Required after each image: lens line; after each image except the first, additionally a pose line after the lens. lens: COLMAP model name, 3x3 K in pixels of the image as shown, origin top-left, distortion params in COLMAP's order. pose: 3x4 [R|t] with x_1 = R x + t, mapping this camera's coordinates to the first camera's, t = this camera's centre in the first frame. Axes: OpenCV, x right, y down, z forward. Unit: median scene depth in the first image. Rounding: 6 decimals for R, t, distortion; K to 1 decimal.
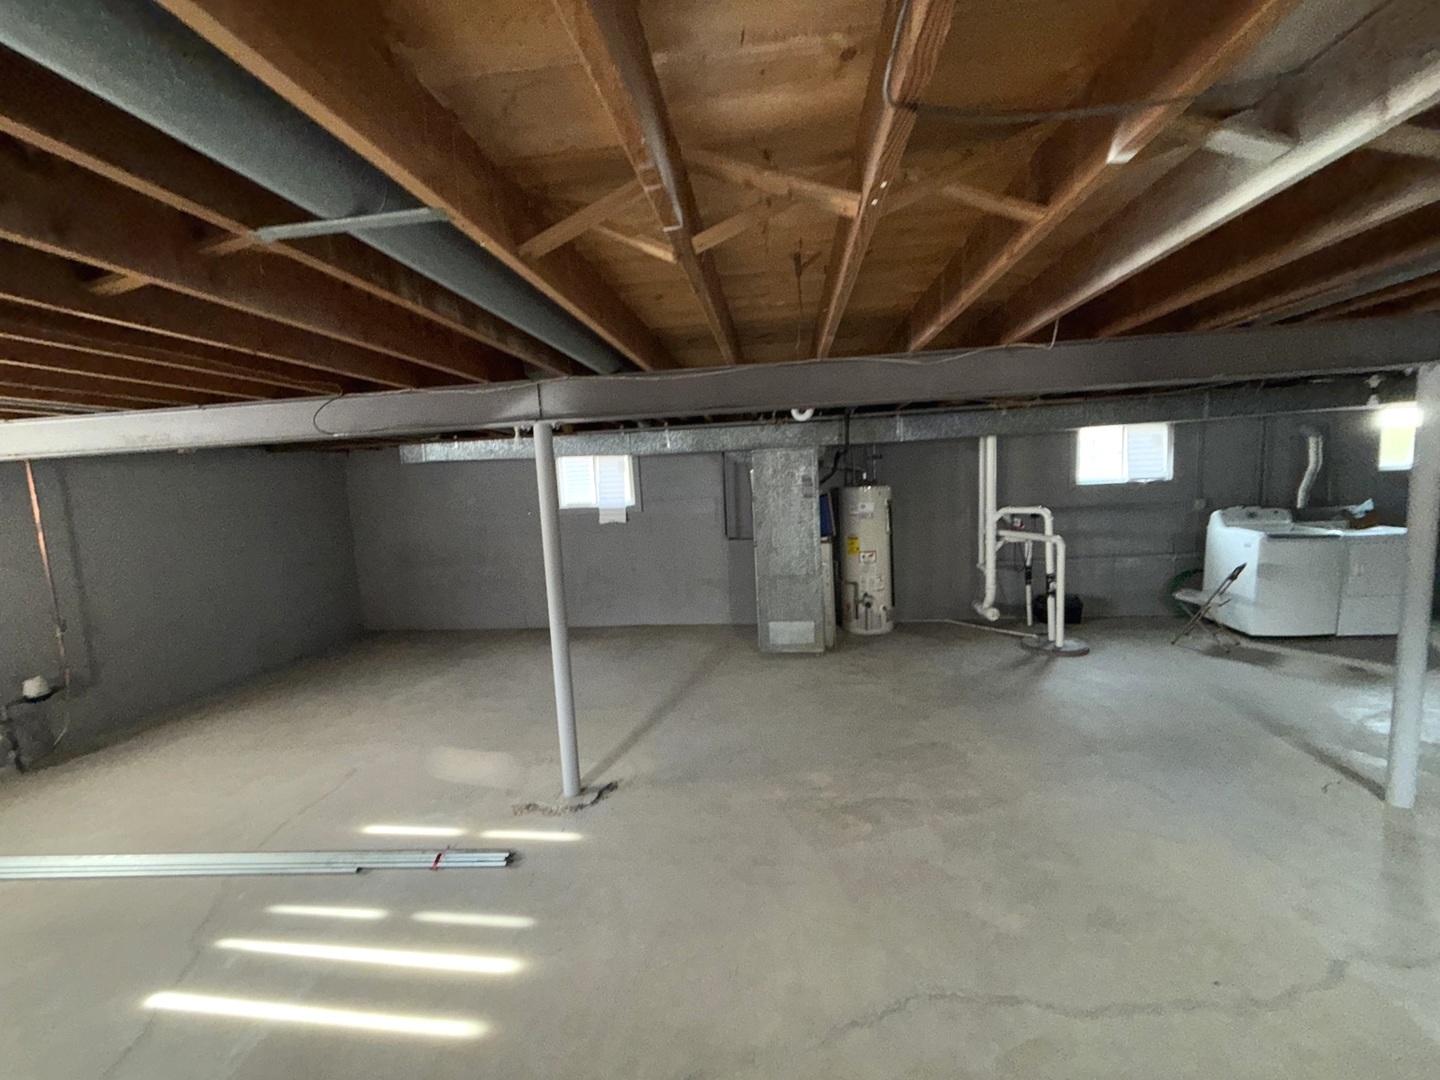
lens RADIAL K [[574.3, 0, 731.0], [0, 574.3, 538.4], [0, 0, 1]] dist [0.001509, -0.000068]
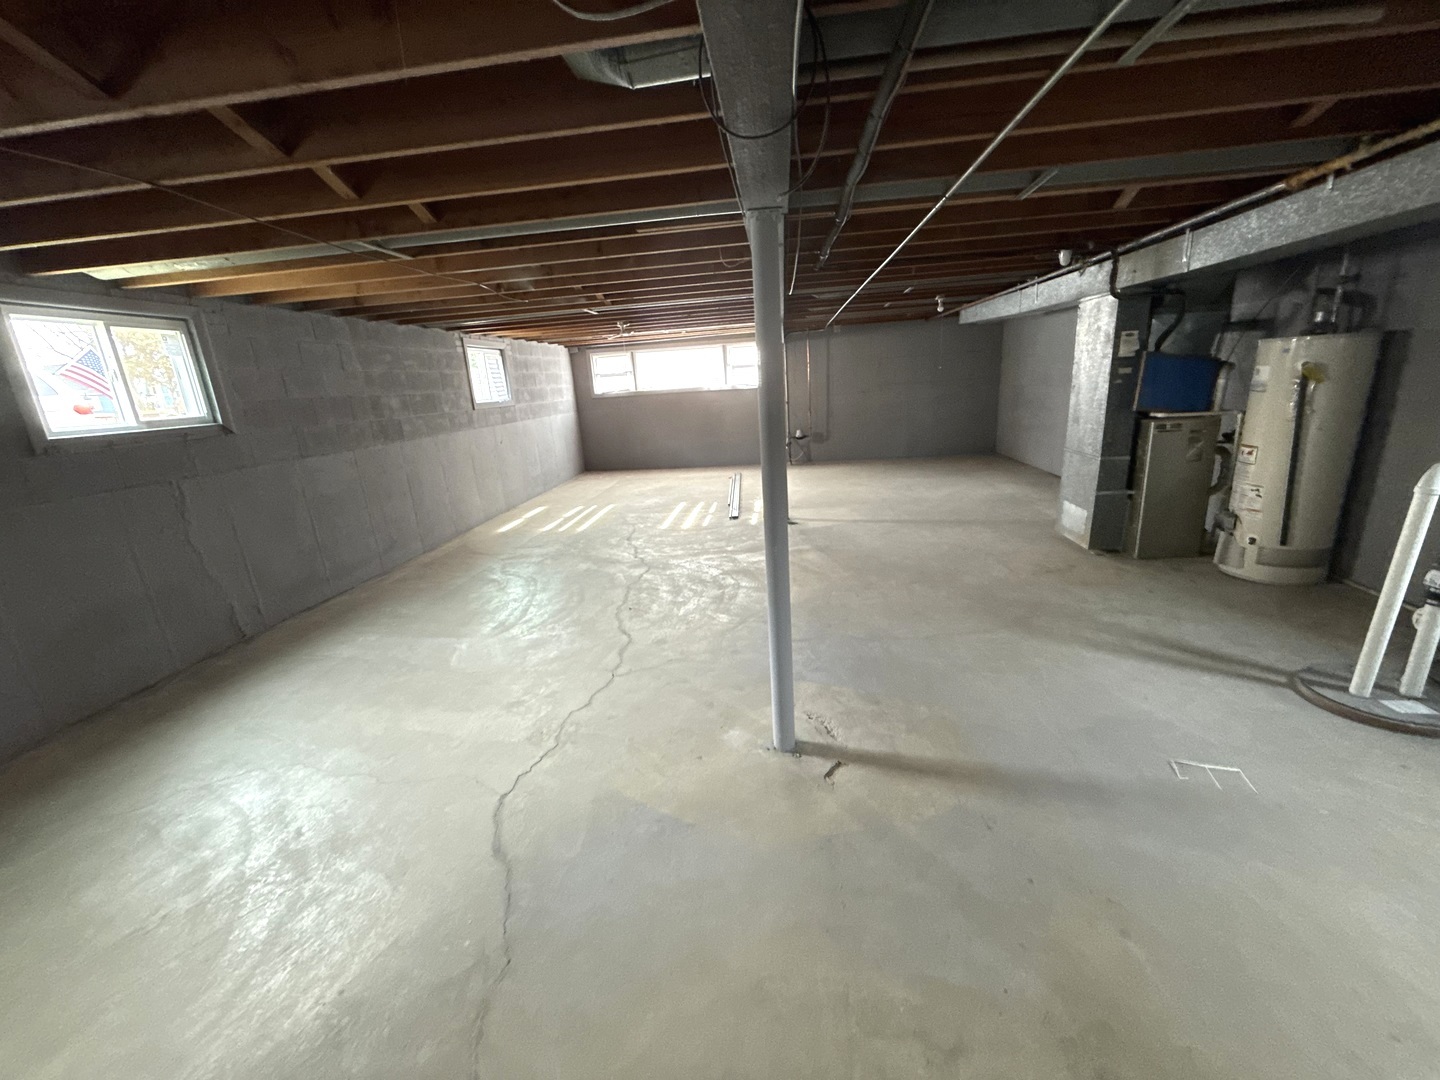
lens RADIAL K [[574.3, 0, 724.7], [0, 574.3, 538.1], [0, 0, 1]] dist [0.001509, -0.000068]
pose [[-0.014355, 0.306841, -0.951653, 0.991643], [-0.054286, 0.950108, 0.307161, -0.049334], [0.998422, 0.056070, 0.003018, 0.476478]]
